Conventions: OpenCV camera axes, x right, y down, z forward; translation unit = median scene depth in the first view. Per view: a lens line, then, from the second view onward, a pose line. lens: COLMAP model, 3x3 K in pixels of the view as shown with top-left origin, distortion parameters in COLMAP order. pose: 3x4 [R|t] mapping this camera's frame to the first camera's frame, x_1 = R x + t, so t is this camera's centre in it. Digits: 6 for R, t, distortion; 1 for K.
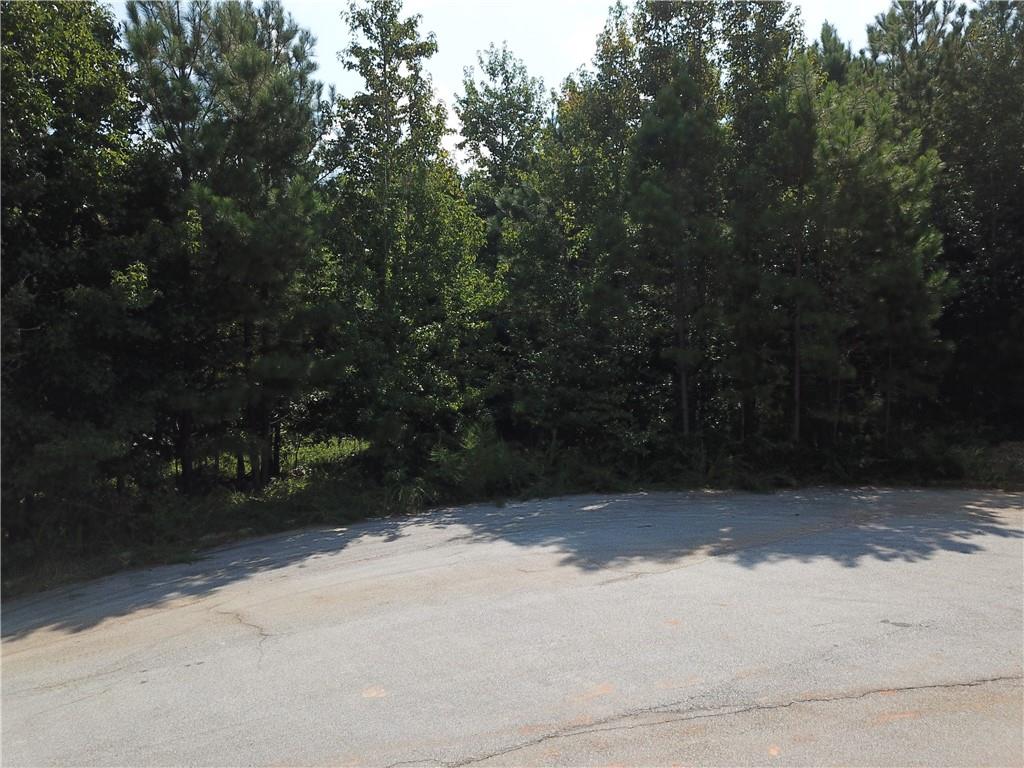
lens RADIAL K [[797.2, 0, 522.0], [0, 797.2, 382.5], [0, 0, 1]] dist [0.006474, -0.009804]
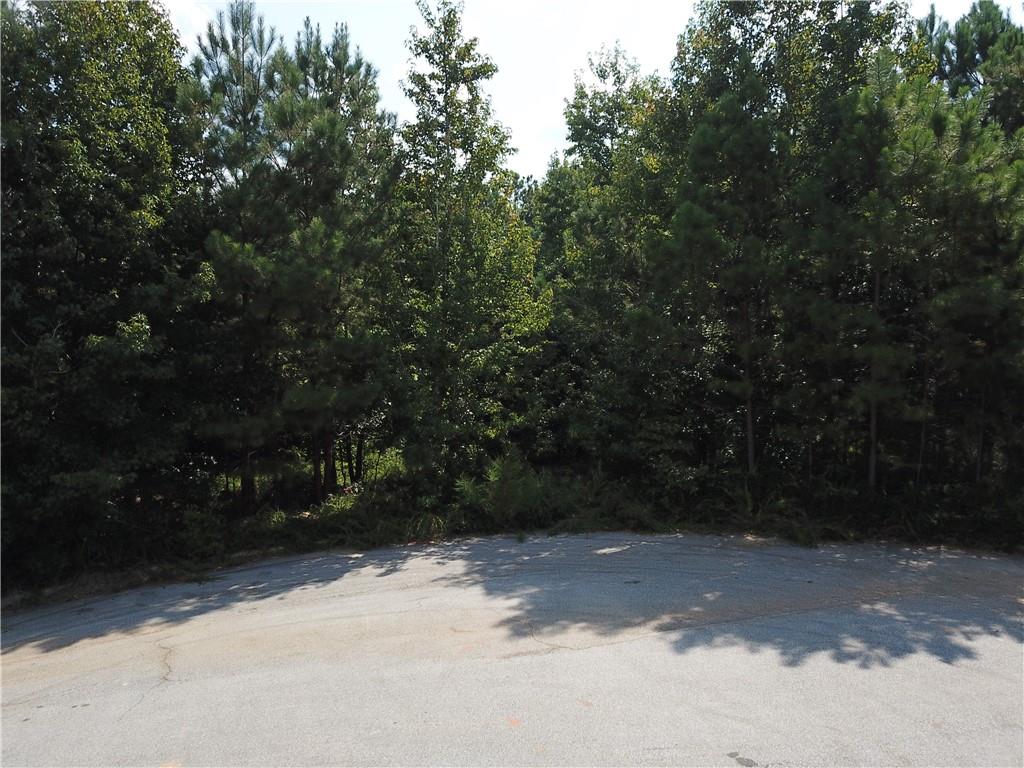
lens RADIAL K [[797.2, 0, 515.4], [0, 797.2, 387.7], [0, 0, 1]] dist [0.006474, -0.009804]
pose [[0.965323, 0.021041, -0.260210, 0.209525], [-0.014175, 0.999501, 0.028233, -0.058982], [0.260674, -0.023565, 0.965139, 0.047350]]
